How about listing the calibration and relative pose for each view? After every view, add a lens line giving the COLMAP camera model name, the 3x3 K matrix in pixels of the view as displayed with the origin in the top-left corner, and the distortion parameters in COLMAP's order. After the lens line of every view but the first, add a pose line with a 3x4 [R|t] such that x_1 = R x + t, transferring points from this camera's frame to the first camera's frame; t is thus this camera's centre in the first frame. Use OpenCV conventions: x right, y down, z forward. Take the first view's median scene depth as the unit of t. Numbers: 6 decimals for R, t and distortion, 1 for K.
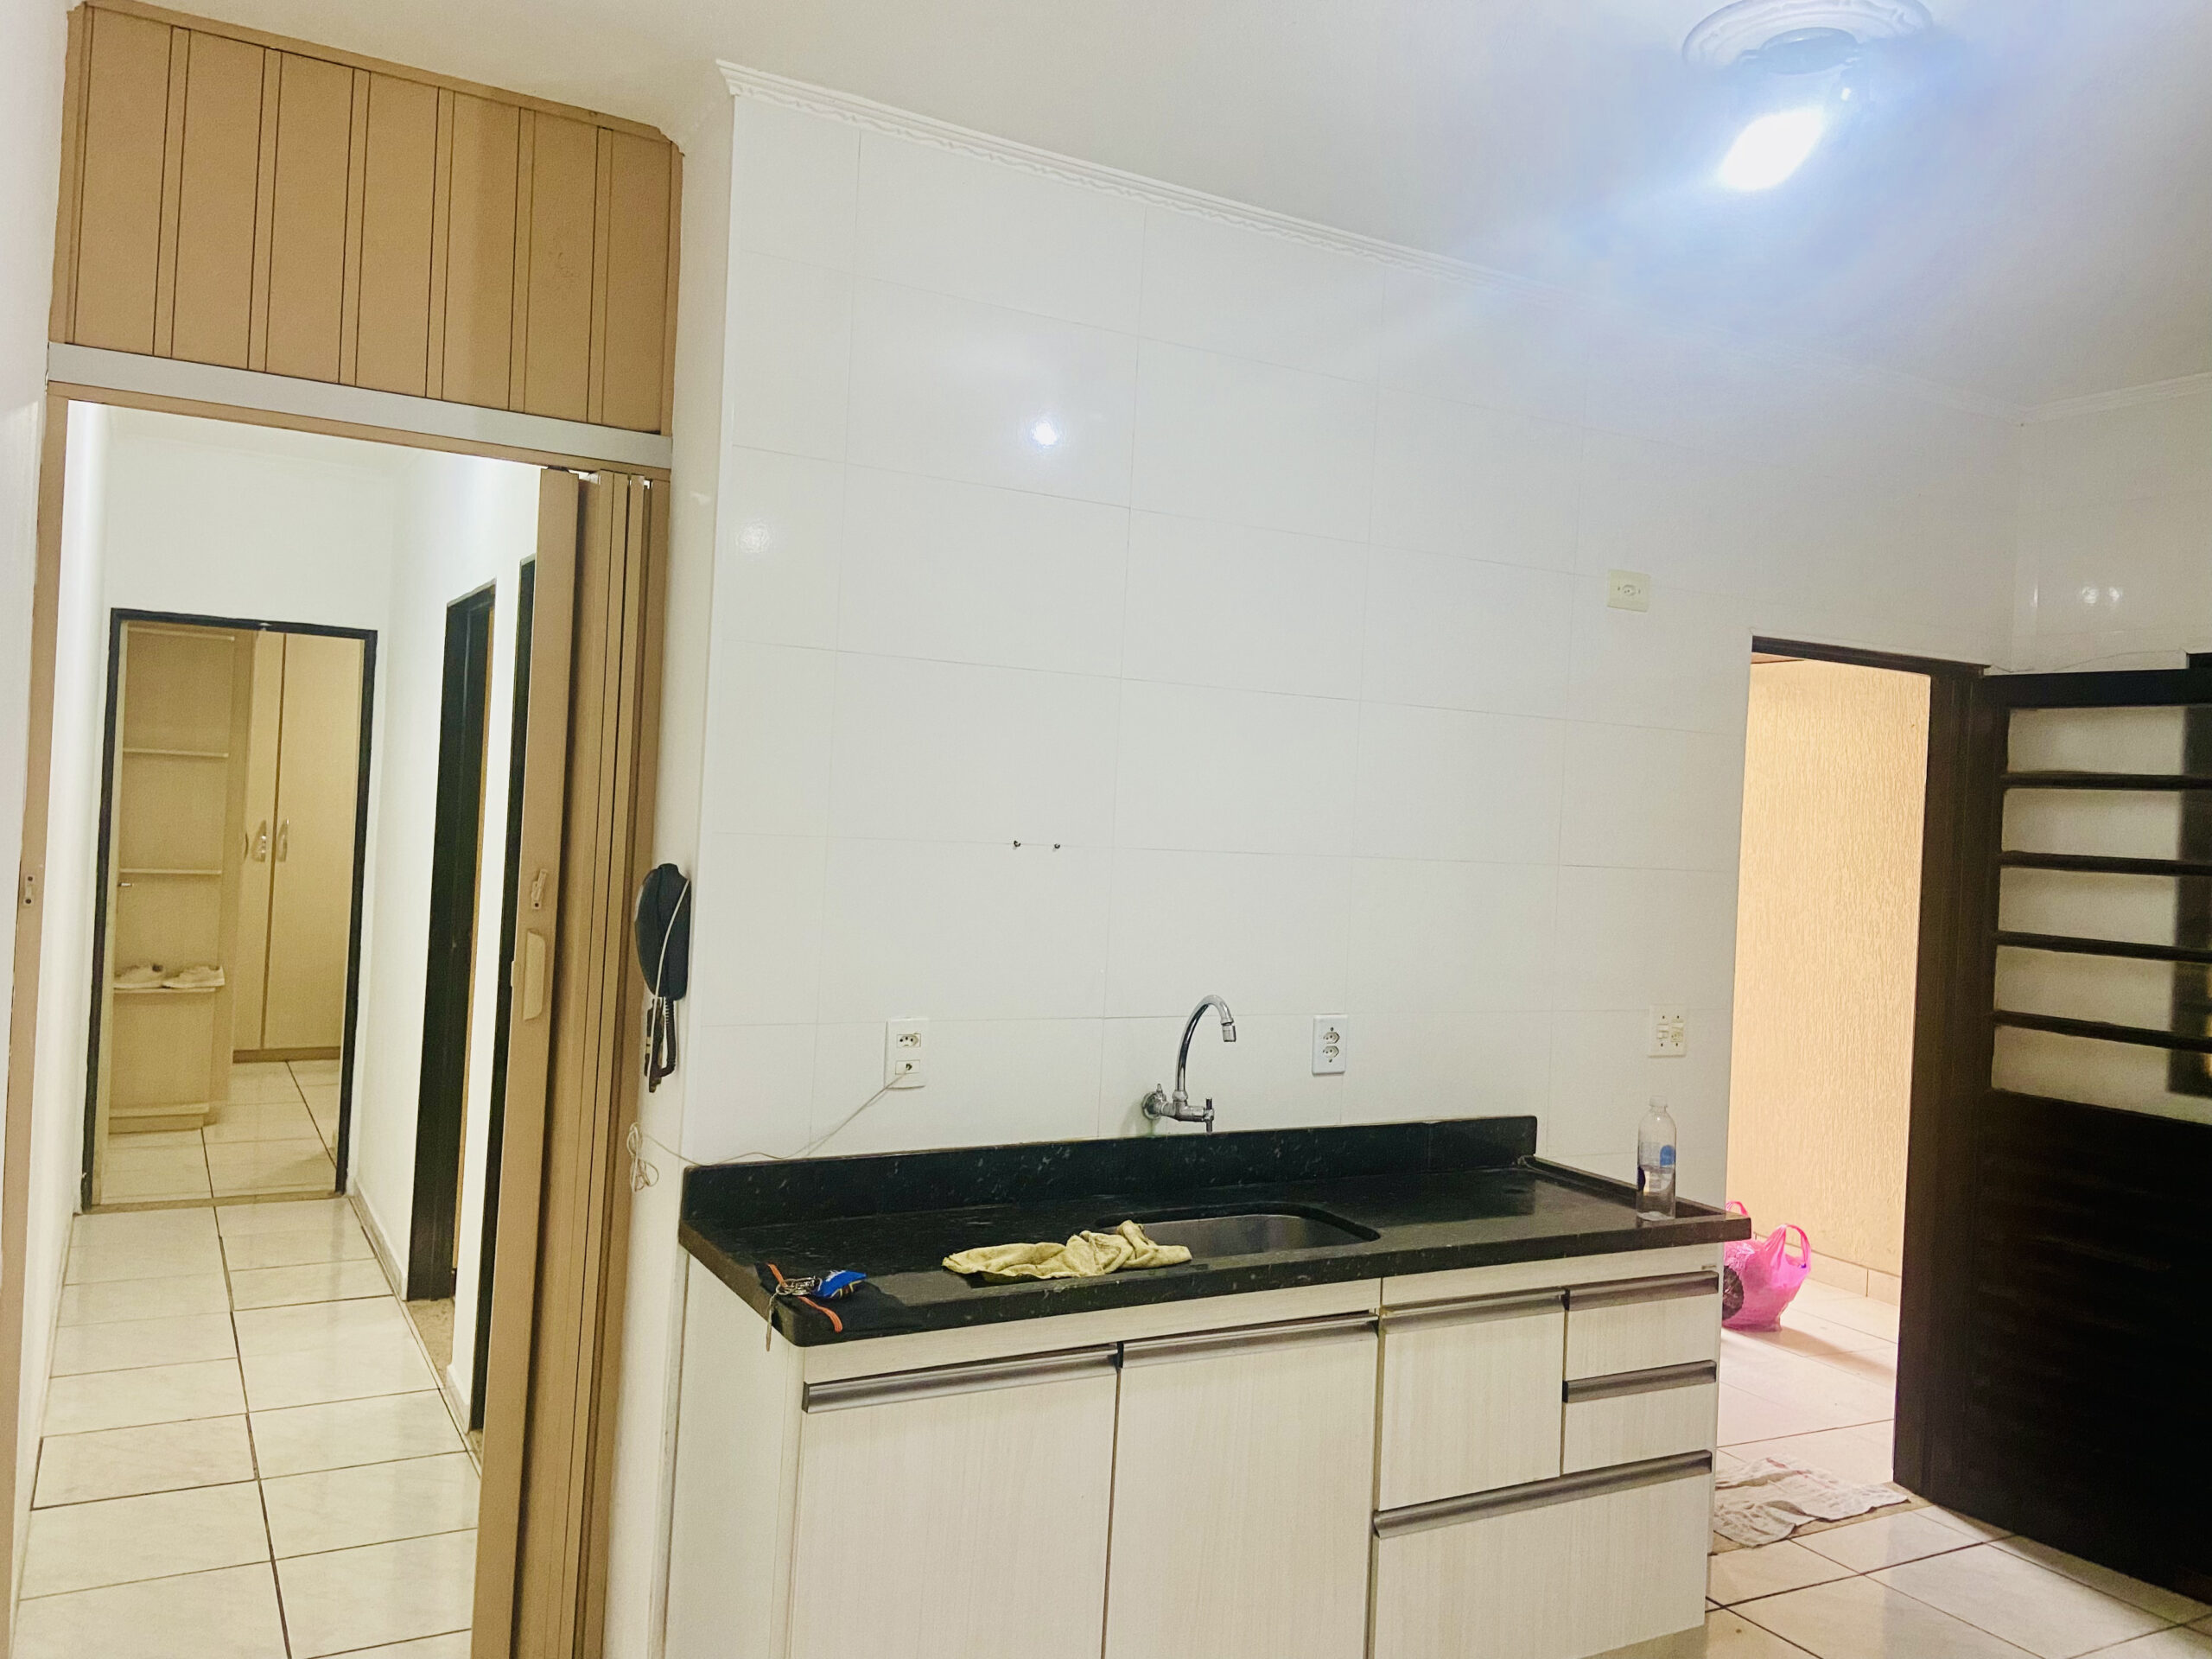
lens RADIAL K [[1638.9, 0, 1095.3], [0, 1638.9, 792.4], [0, 0, 1]] dist [0.113845, -0.150326]
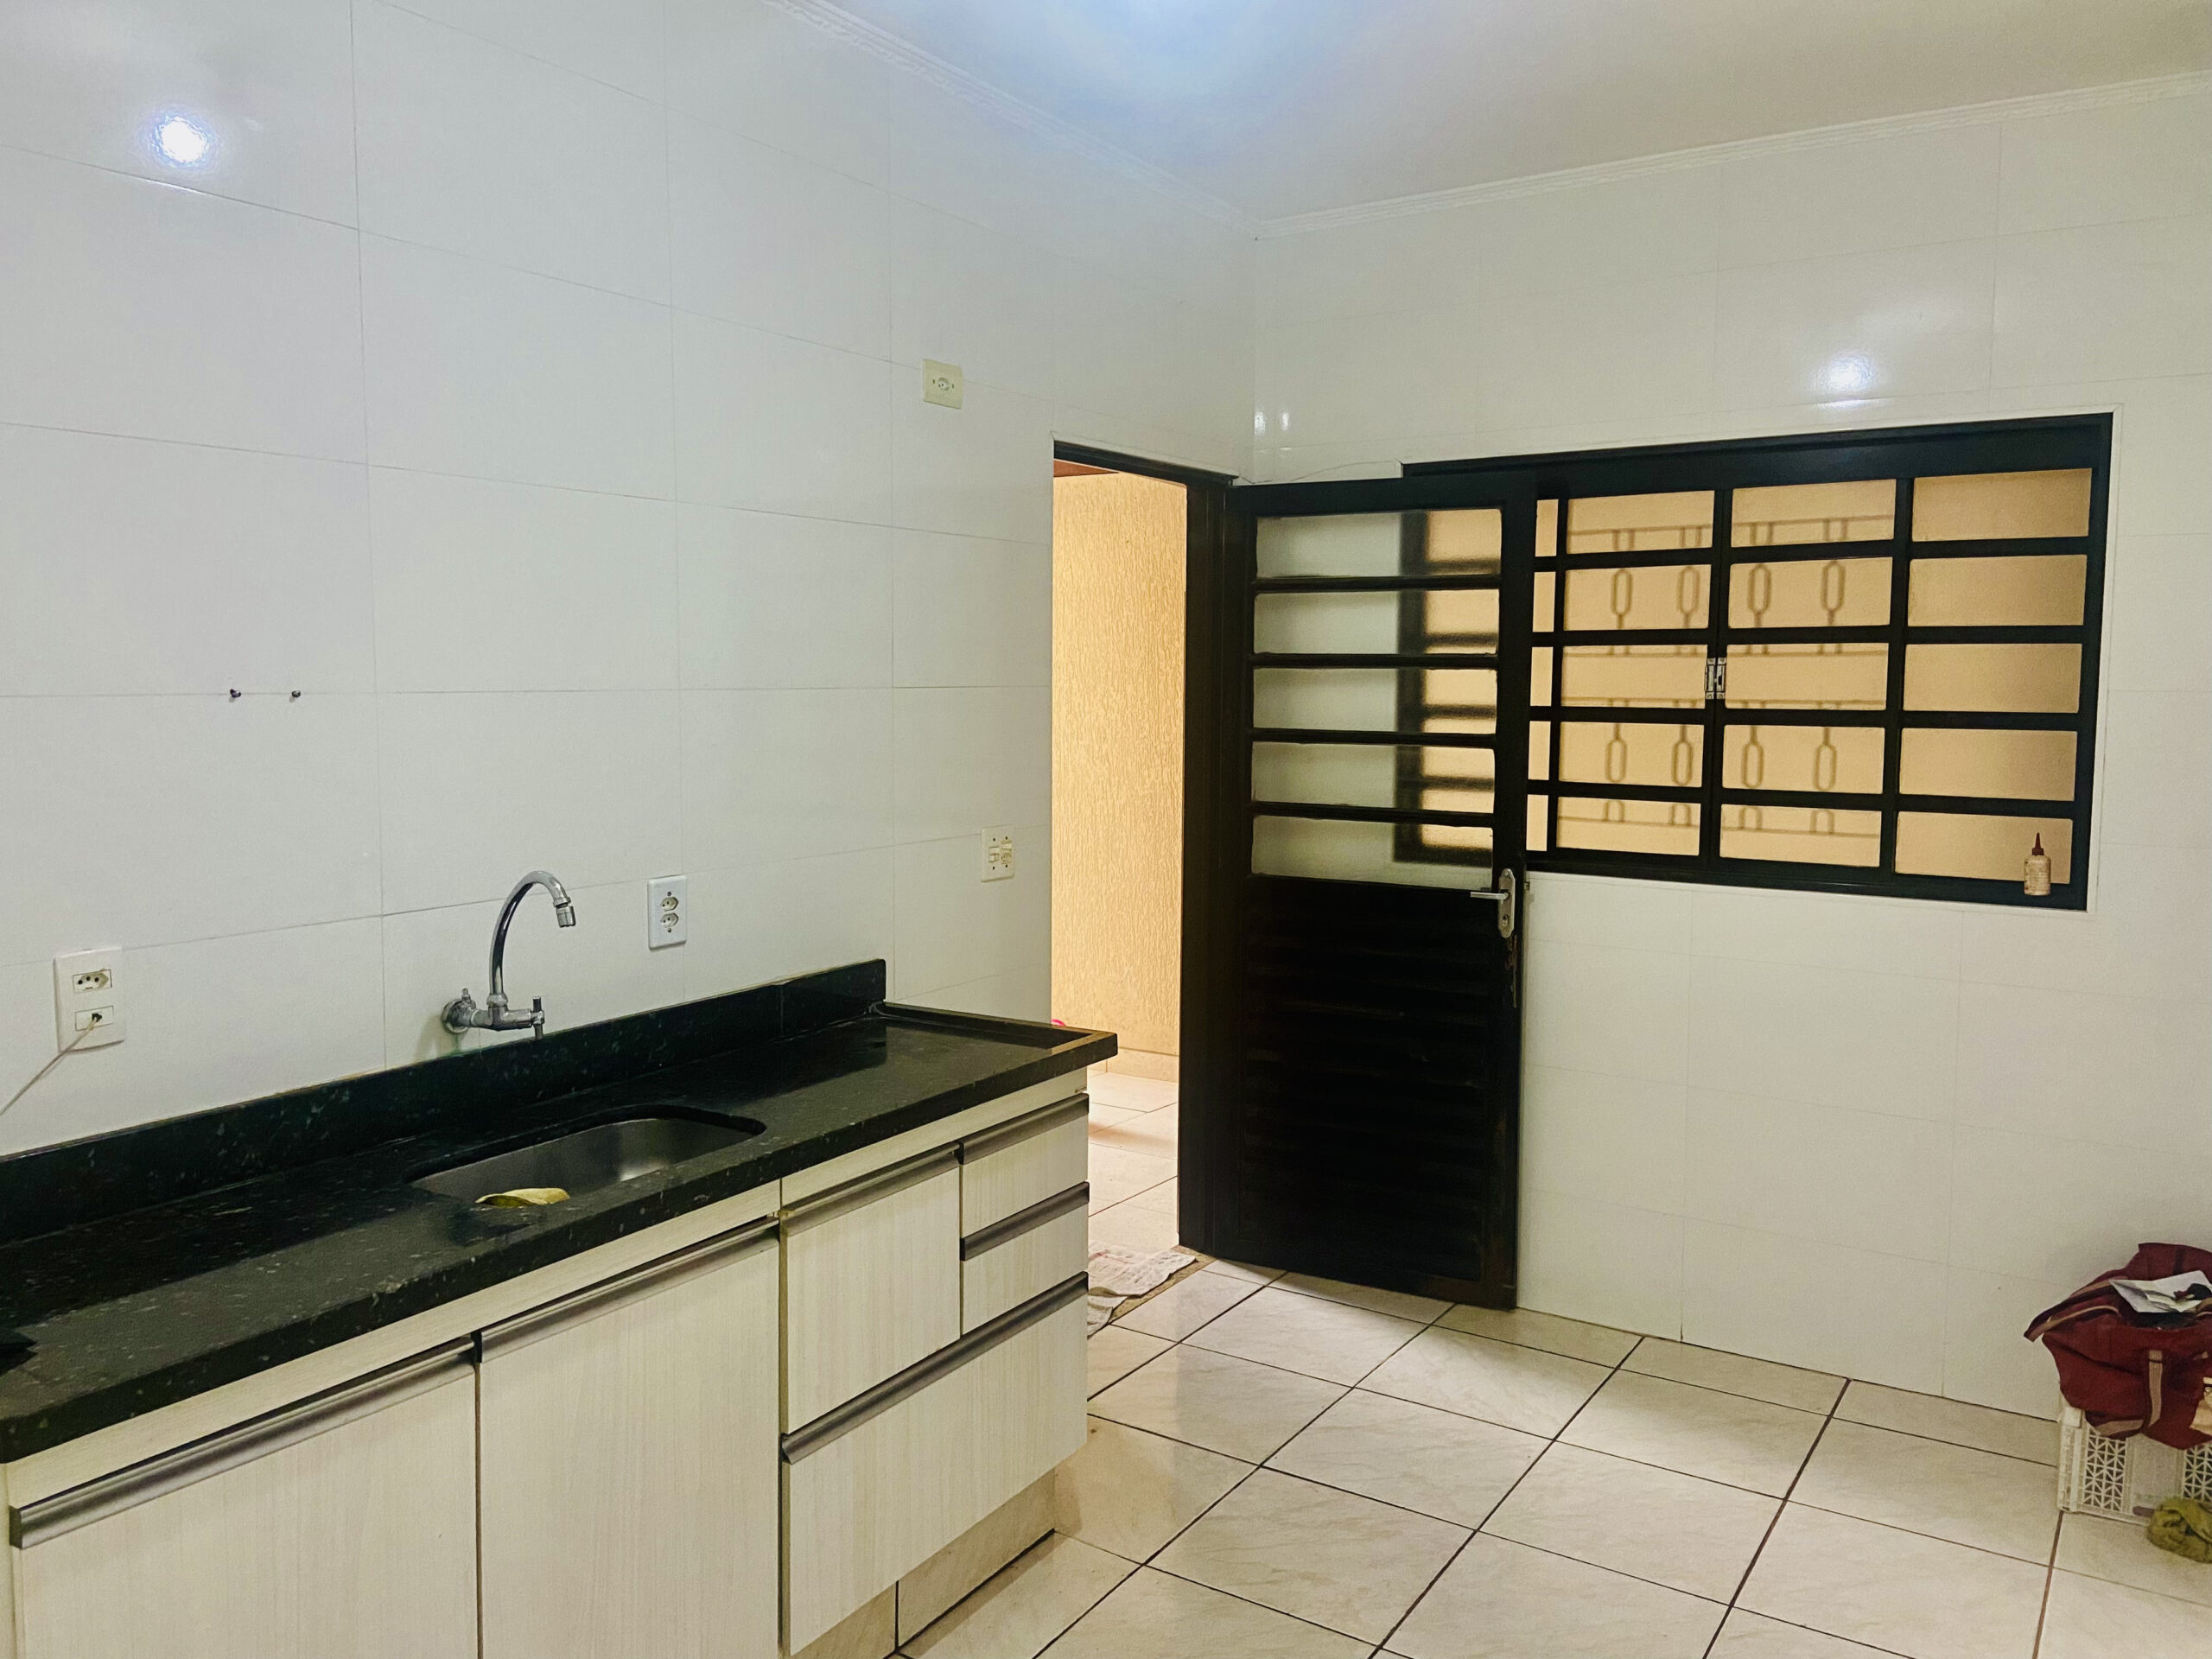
lens RADIAL K [[1638.9, 0, 1095.3], [0, 1638.9, 792.4], [0, 0, 1]] dist [0.113845, -0.150326]
pose [[0.881771, -0.082260, 0.464450, -0.055311], [0.034994, 0.993371, 0.109501, 0.006832], [-0.470378, -0.080302, 0.878804, 0.160082]]
